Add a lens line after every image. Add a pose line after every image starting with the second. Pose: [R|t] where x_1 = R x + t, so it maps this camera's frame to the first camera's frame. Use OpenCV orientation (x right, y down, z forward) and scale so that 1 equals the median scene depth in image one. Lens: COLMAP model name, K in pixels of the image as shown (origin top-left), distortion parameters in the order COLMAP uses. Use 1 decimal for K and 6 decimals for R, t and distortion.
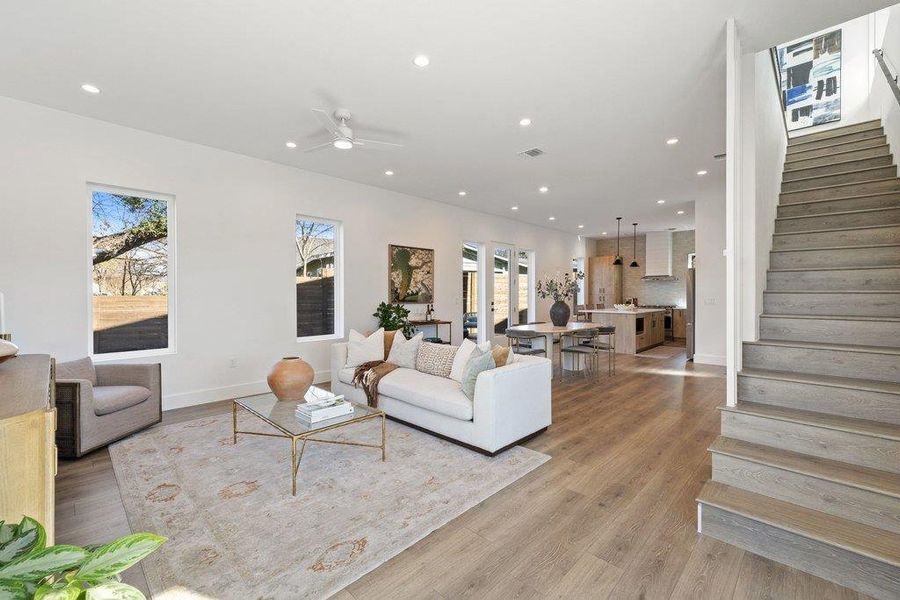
lens RADIAL K [[387.3, 0, 449.4], [0, 387.3, 291.4], [0, 0, 1]] dist [0.000181, -0.000032]
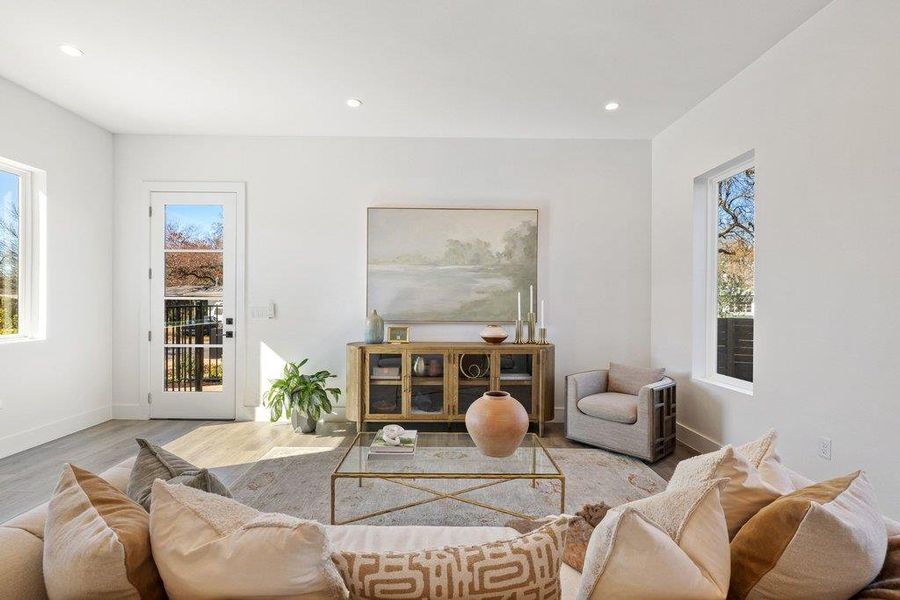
lens RADIAL K [[414.3, 0, 450.0], [0, 414.3, 300.0], [0, 0, 1]] dist [-0.001356, 0.000100]
pose [[-0.718416, -0.002798, -0.695608, 0.221676], [-0.002107, 0.999996, -0.001847, 0.008388], [0.695611, 0.000139, -0.718419, 2.028098]]
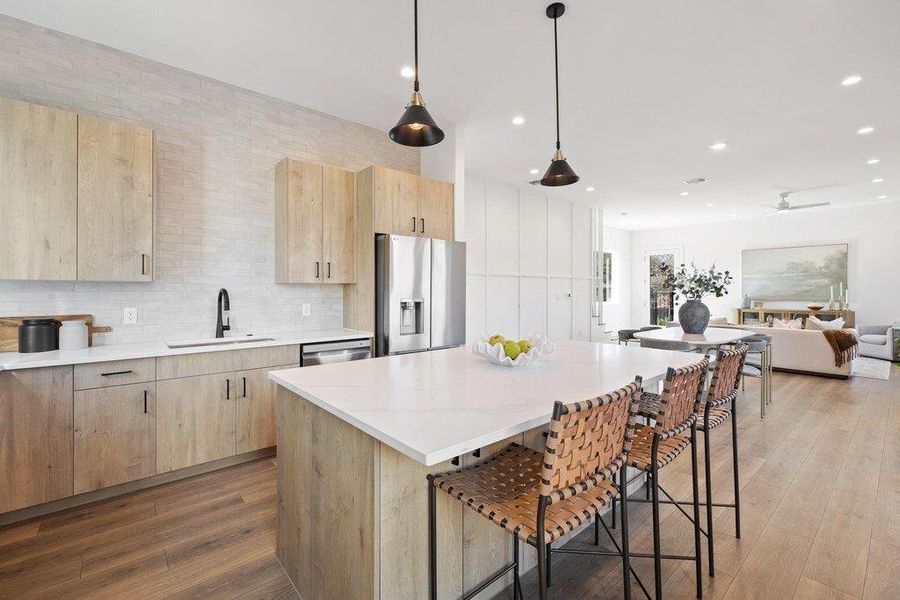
lens RADIAL K [[387.3, 0, 449.4], [0, 387.3, 291.4], [0, 0, 1]] dist [0.000181, -0.000032]
pose [[-0.995530, 0.003758, 0.094373, 1.776475], [0.003732, 0.999993, -0.000446, 0.008631], [-0.094374, -0.000091, -0.995537, 4.618708]]
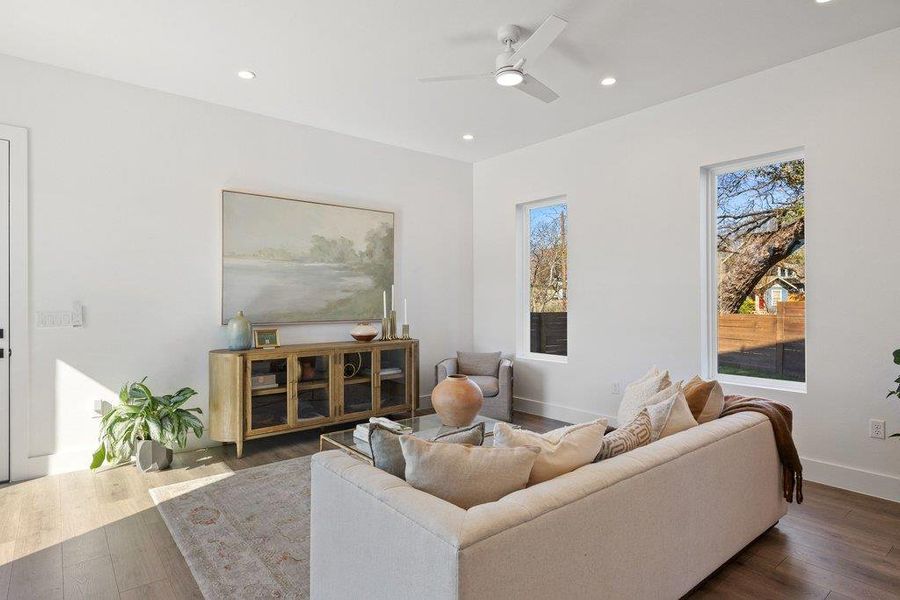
lens RADIAL K [[488.9, 0, 450.0], [0, 488.9, 300.0], [0, 0, 1]] dist [0.002192, 0.000141]
pose [[-0.121515, 0.006273, -0.992570, 0.894031], [0.003429, 0.999977, 0.005900, -0.000790], [0.992584, -0.002687, -0.121534, 1.528864]]
